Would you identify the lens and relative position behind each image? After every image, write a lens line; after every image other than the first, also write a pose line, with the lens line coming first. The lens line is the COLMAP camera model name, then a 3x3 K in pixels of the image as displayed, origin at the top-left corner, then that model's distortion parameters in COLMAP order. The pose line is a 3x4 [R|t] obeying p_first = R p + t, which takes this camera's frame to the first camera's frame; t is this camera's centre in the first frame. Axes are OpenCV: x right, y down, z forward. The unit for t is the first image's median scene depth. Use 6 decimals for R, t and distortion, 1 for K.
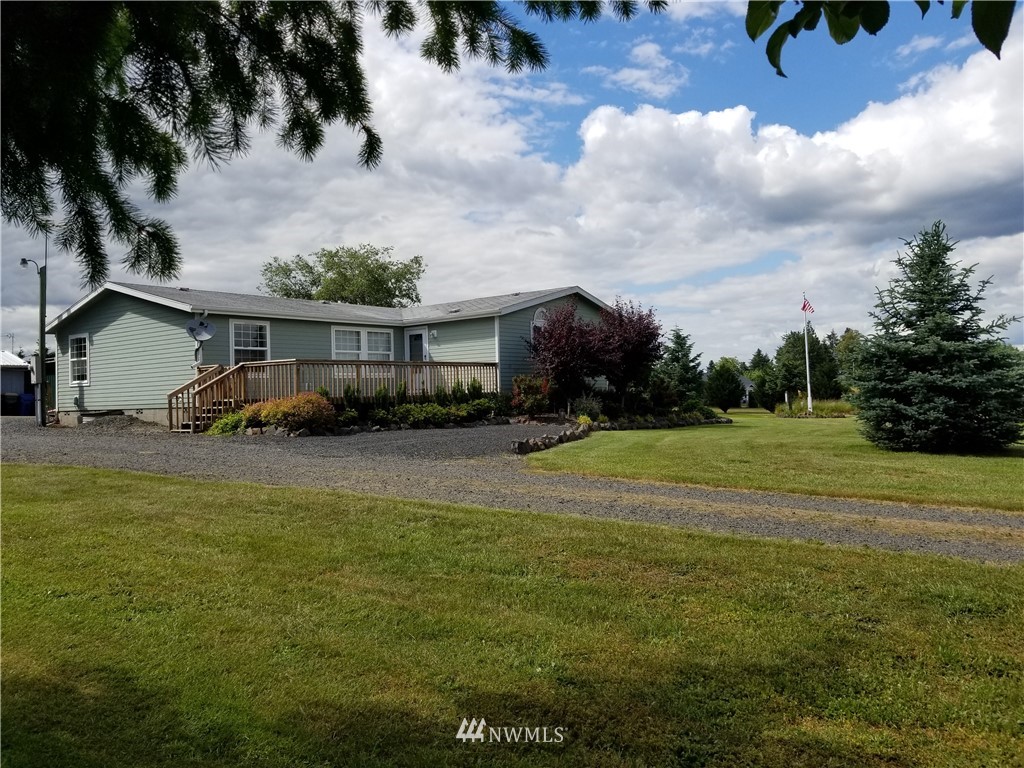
lens RADIAL K [[798.8, 0, 512.0], [0, 798.8, 384.0], [0, 0, 1]] dist [-0.046896, -0.001018]
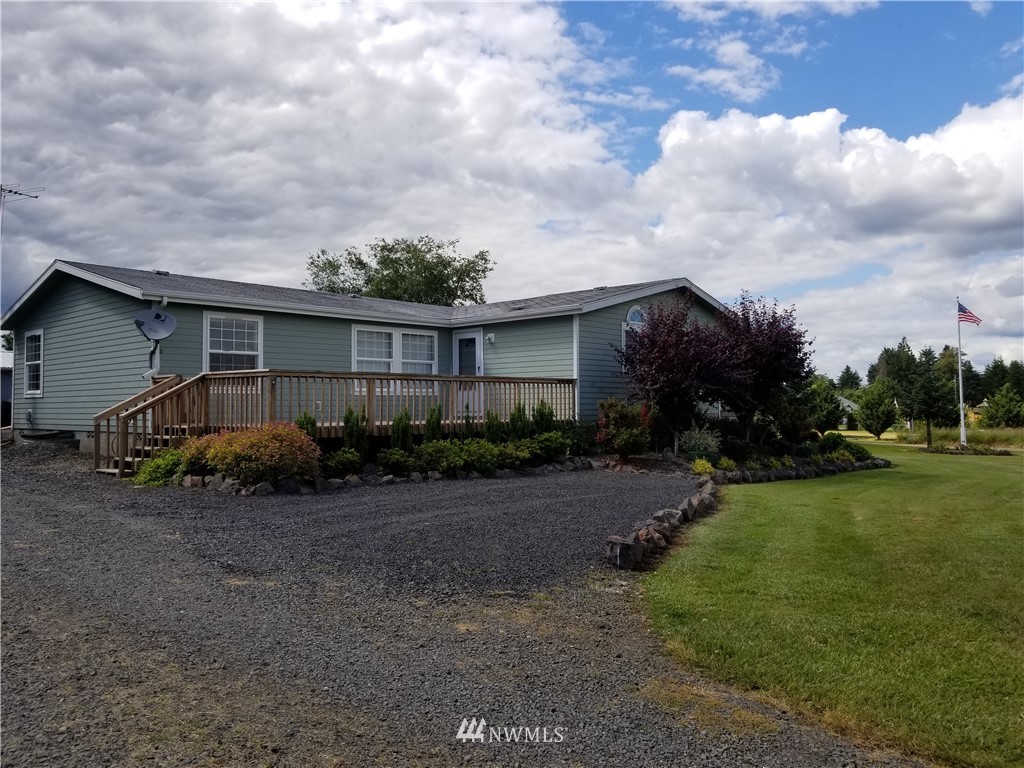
lens RADIAL K [[770.4, 0, 515.8], [0, 770.4, 425.4], [0, 0, 1]] dist [-0.004779, -0.000295]
pose [[0.995786, 0.025998, -0.087947, -0.009518], [-0.022422, 0.998891, 0.041409, -0.011710], [0.088926, -0.039263, 0.995264, 0.283165]]
